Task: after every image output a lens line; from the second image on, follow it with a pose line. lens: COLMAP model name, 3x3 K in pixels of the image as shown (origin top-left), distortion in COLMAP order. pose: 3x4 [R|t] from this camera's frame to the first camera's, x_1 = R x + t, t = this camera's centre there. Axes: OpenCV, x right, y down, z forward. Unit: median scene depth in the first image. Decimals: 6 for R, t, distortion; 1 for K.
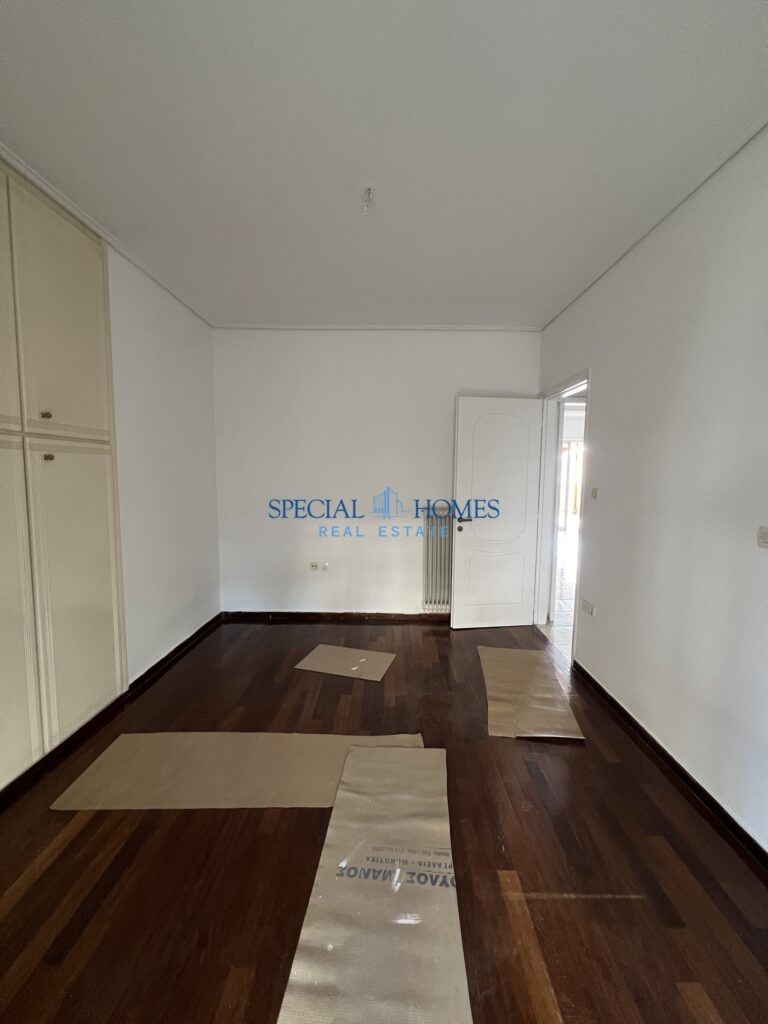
lens RADIAL K [[409.9, 0, 385.5], [0, 409.9, 510.8], [0, 0, 1]] dist [-0.000031, -0.000149]
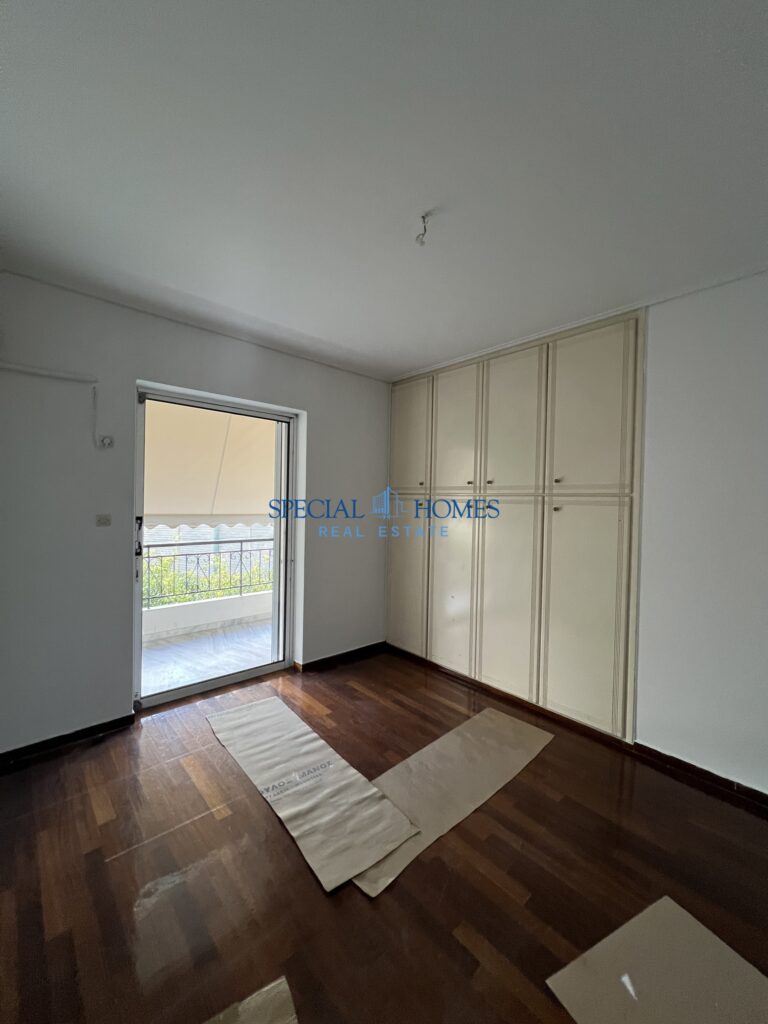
lens RADIAL K [[411.0, 0, 384.0], [0, 411.0, 512.0], [0, 0, 1]] dist [0.000436, 0.000106]
pose [[-0.729770, -0.012653, -0.683576, 0.646082], [-0.092826, 0.992404, 0.080729, -0.184480], [0.677362, 0.122368, -0.725401, 1.676374]]
